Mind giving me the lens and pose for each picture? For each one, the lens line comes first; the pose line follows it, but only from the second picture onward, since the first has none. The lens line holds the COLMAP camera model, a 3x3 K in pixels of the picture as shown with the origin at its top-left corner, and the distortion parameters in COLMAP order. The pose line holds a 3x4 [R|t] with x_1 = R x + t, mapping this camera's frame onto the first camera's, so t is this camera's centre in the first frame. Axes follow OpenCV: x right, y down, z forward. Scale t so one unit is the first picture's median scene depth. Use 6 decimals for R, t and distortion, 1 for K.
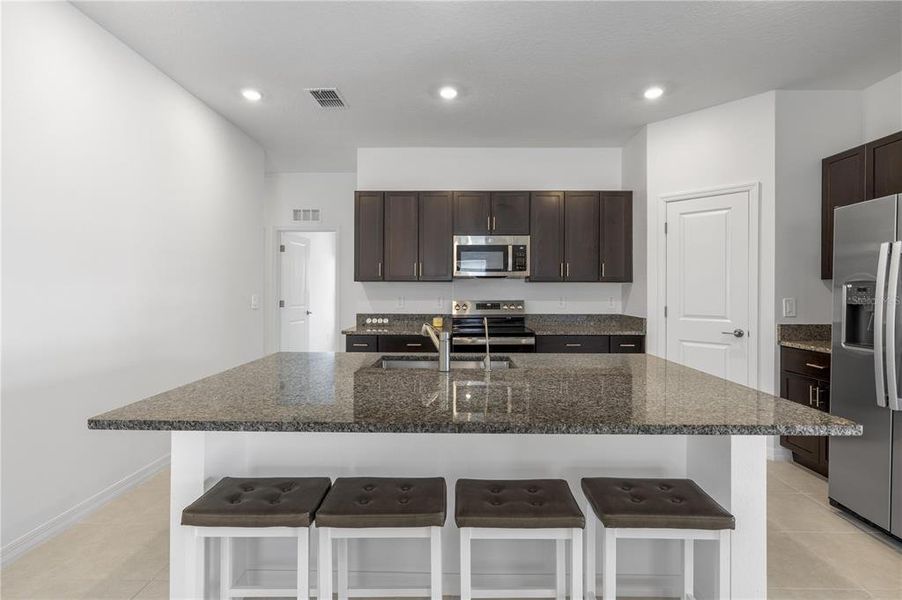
lens RADIAL K [[432.0, 0, 451.6], [0, 432.0, 292.4], [0, 0, 1]] dist [-0.000072, 0.000000]
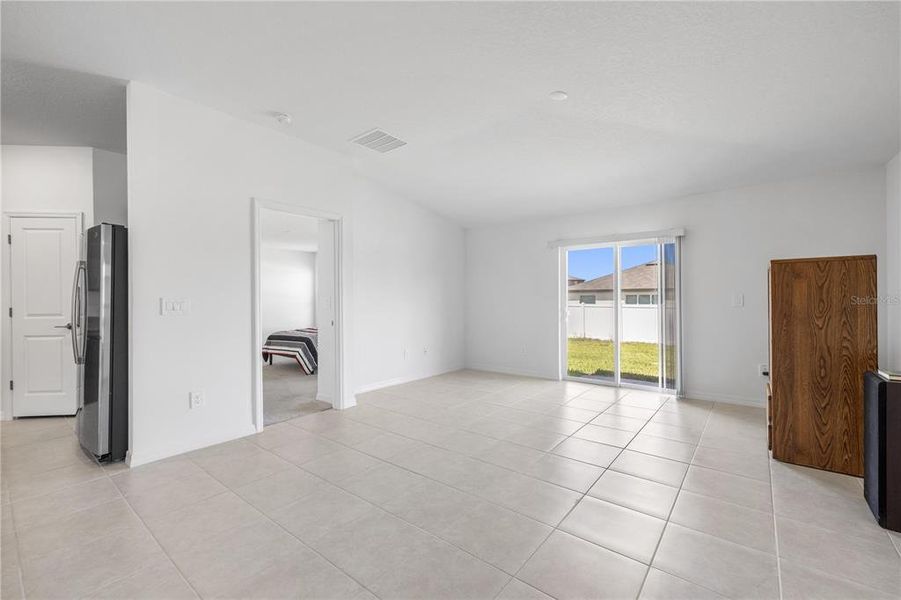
lens RADIAL K [[378.9, 0, 448.4], [0, 378.9, 299.8], [0, 0, 1]] dist [0.000969, 0.000337]
pose [[0.620610, -0.009711, 0.784060, 0.390037], [0.011913, 0.999925, 0.002956, 0.020695], [-0.784029, 0.007506, 0.620679, -0.489545]]
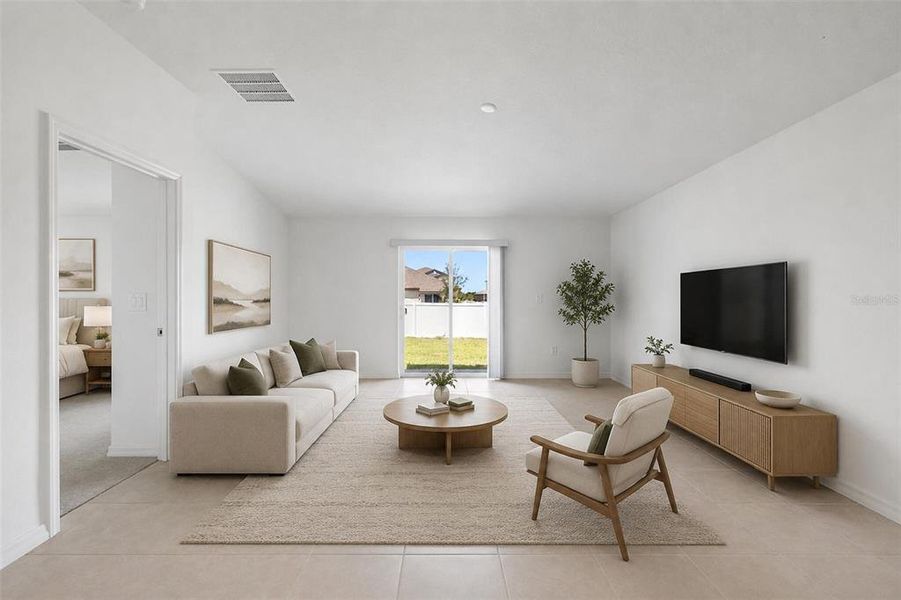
lens RADIAL K [[379.8, 0, 436.4], [0, 379.8, 295.9], [0, 0, 1]] dist [0.000886, 0.000344]
pose [[0.019061, -0.003483, 0.999812, 0.326404], [0.005830, 0.999977, 0.003372, 0.017112], [-0.999801, 0.005765, 0.019080, -0.129096]]
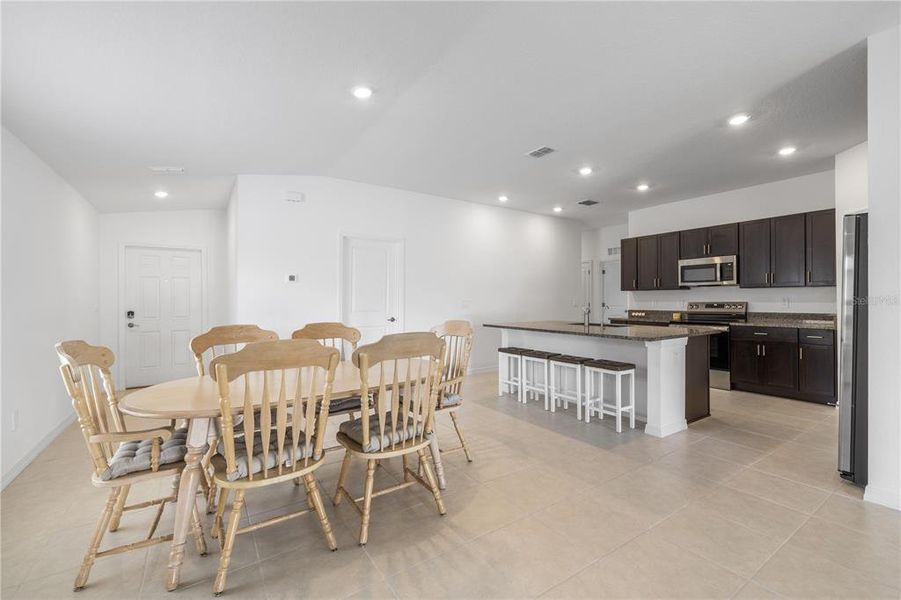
lens RADIAL K [[378.9, 0, 448.4], [0, 378.9, 299.8], [0, 0, 1]] dist [0.000969, 0.000337]
pose [[0.561238, -0.004894, -0.827640, 0.675662], [0.003666, 0.999987, -0.003428, 0.013915], [0.827646, -0.001111, 0.561249, -0.462845]]
